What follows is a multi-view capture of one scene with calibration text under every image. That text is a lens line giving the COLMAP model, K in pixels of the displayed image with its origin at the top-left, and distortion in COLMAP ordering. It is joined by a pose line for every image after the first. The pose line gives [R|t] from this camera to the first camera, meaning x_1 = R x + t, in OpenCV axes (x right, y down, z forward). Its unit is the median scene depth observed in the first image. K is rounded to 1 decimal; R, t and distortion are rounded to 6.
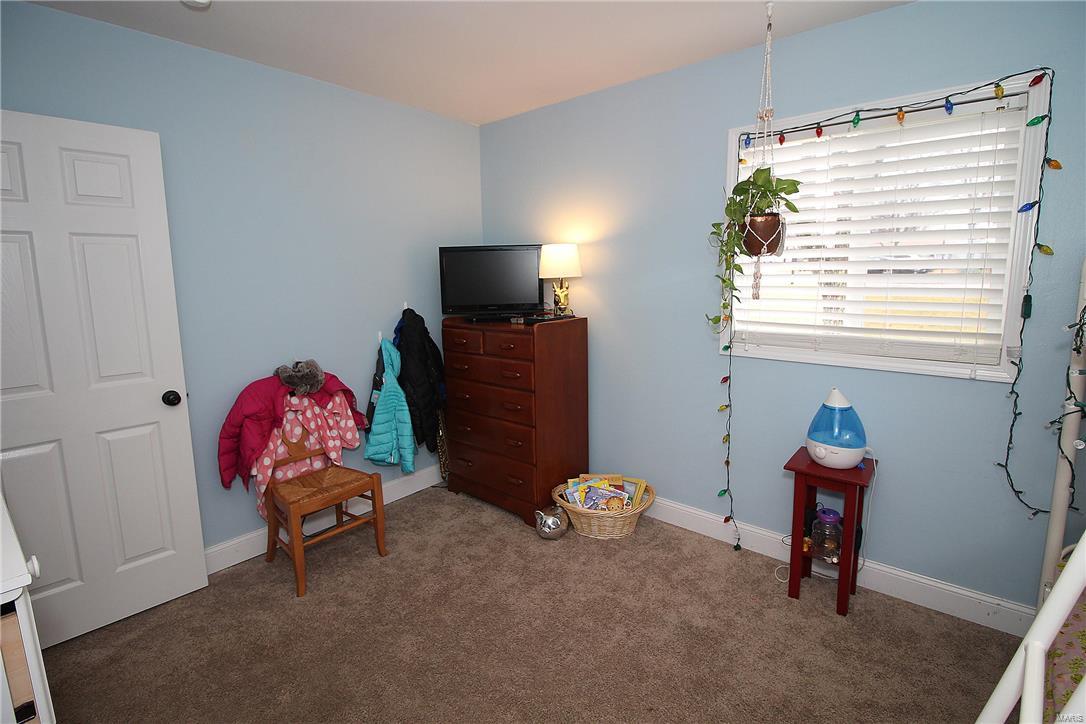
lens RADIAL K [[502.7, 0, 542.8], [0, 502.7, 344.9], [0, 0, 1]] dist [0.001774, -0.013675]
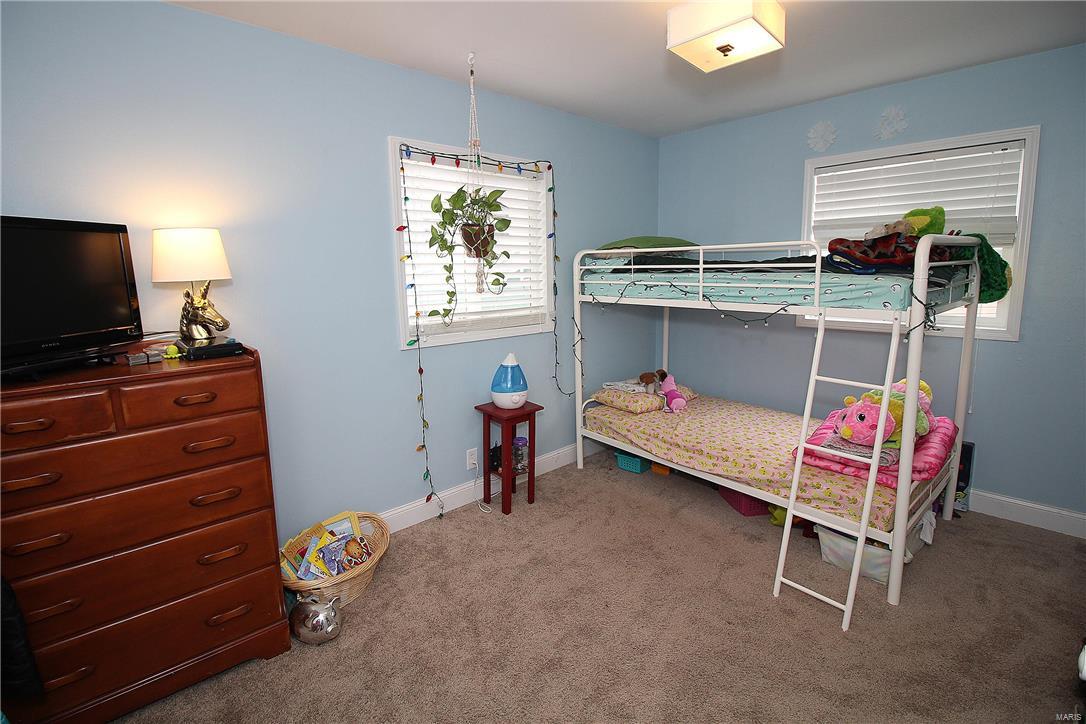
lens RADIAL K [[502.7, 0, 542.8], [0, 502.7, 344.9], [0, 0, 1]] dist [0.001774, -0.013675]
pose [[0.111624, -0.136495, 0.984332, -0.784767], [0.154966, 0.980795, 0.118432, -0.086231], [-0.981593, 0.139318, 0.130633, 0.699869]]
